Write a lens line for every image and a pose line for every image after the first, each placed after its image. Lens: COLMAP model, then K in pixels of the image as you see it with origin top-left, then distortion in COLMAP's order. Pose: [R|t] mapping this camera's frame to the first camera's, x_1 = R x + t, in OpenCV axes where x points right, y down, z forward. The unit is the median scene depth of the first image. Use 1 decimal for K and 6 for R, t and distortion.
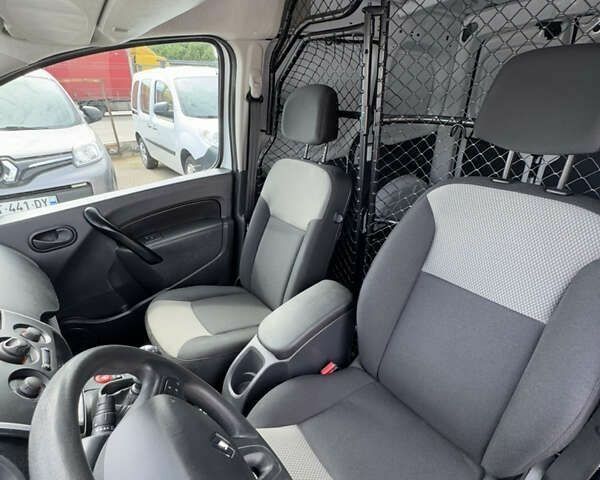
lens RADIAL K [[318.3, 0, 300.0], [0, 318.3, 240.0], [0, 0, 1]] dist [-0.003283, -0.000222]
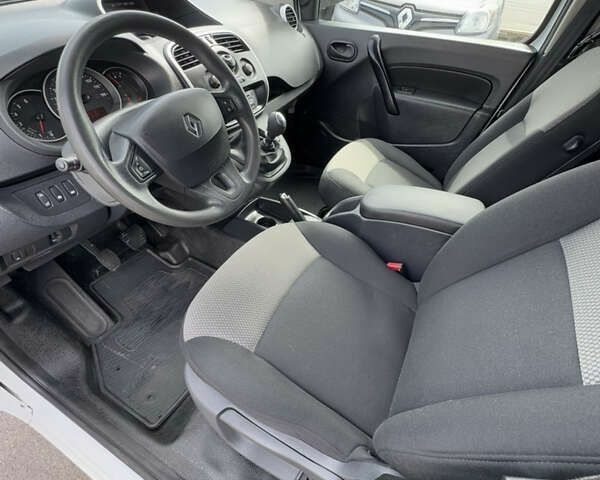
lens RADIAL K [[318.3, 0, 300.0], [0, 318.3, 240.0], [0, 0, 1]] dist [-0.003283, -0.000222]
pose [[0.412405, 0.661828, -0.626024, 0.371747], [-0.473211, 0.742830, 0.473577, 0.028869], [0.778456, 0.100936, 0.619531, 0.147197]]
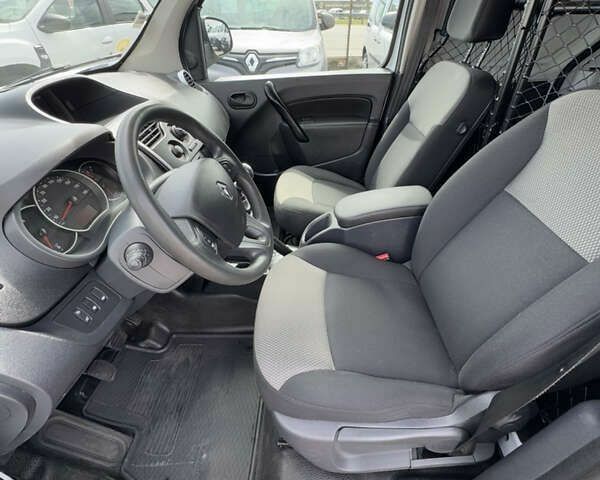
lens RADIAL K [[318.3, 0, 300.0], [0, 318.3, 240.0], [0, 0, 1]] dist [-0.003283, -0.000222]
pose [[0.787728, 0.381418, -0.483741, 0.275594], [-0.282046, 0.921430, 0.267239, 0.098908], [0.547663, -0.074074, 0.833413, -0.050654]]
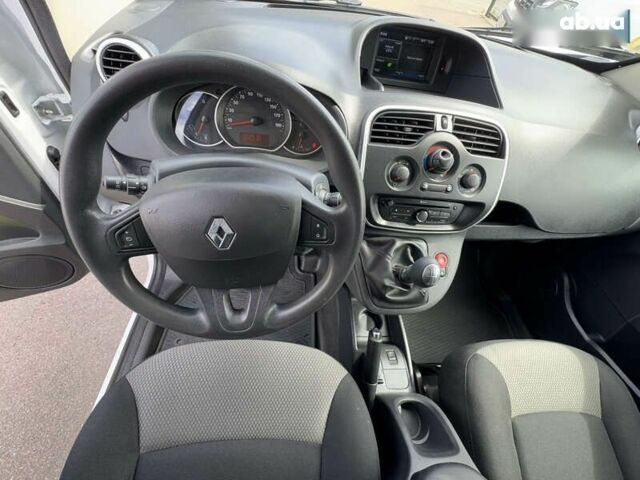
lens RADIAL K [[251.8, 0, 320.0], [0, 251.8, 240.0], [0, 0, 1]] dist [0.000221, -0.000040]
pose [[-0.572879, 0.621663, -0.534176, 0.006687], [-0.466298, 0.288785, 0.836164, -0.051677], [0.674074, 0.728106, 0.124441, 0.327972]]
